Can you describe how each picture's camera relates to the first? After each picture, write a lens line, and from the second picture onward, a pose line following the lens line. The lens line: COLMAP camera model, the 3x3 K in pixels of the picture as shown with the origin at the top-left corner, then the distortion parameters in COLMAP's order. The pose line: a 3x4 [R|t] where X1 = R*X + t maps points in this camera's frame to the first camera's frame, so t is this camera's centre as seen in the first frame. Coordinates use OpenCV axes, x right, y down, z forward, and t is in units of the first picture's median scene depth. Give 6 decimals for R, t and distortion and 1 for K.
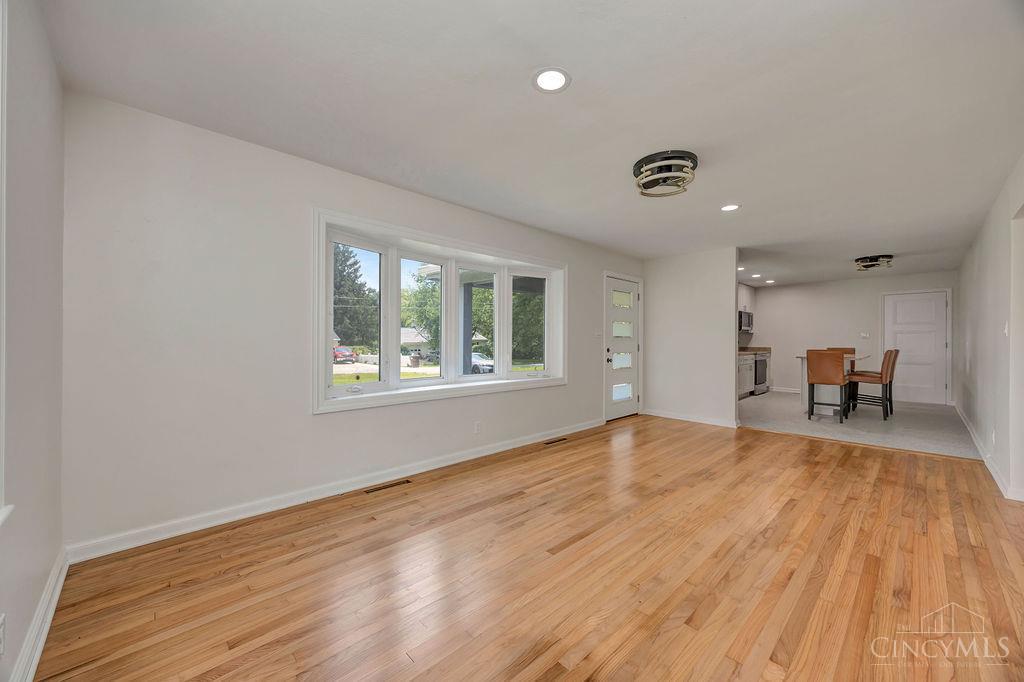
lens RADIAL K [[387.9, 0, 512.0], [0, 387.9, 341.0], [0, 0, 1]] dist [0.000243, -0.000015]
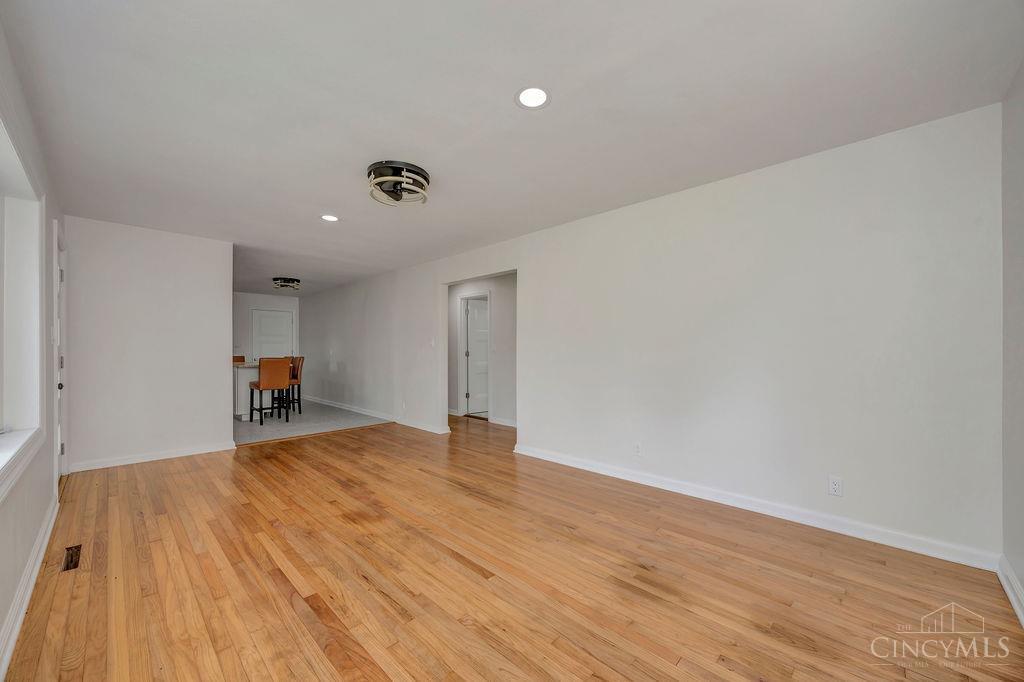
lens RADIAL K [[392.1, 0, 515.0], [0, 392.1, 351.3], [0, 0, 1]] dist [0.000187, -0.000056]
pose [[-0.046965, -0.004071, 0.998888, -0.454007], [0.002022, 0.999989, 0.004171, 0.000463], [-0.998894, 0.002215, -0.046957, 0.530368]]
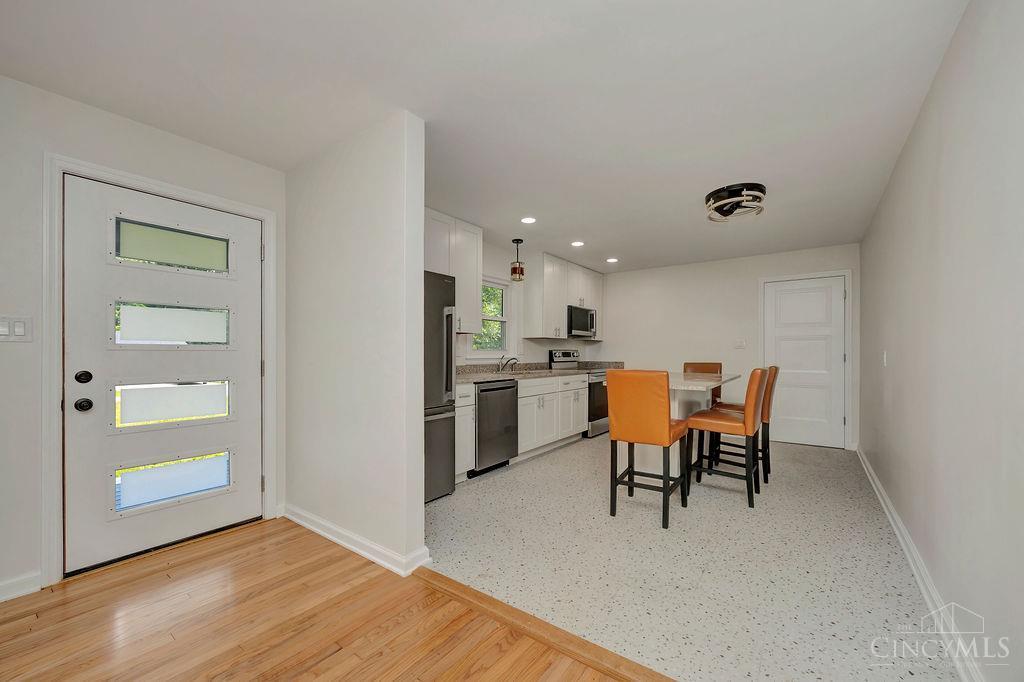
lens RADIAL K [[407.3, 0, 513.7], [0, 407.3, 355.4], [0, 0, 1]] dist [-0.000259, -0.000041]
pose [[0.984191, -0.004356, 0.177058, 0.809355], [0.003810, 0.999987, 0.003425, 0.004763], [-0.177070, -0.002696, 0.984194, 0.764419]]
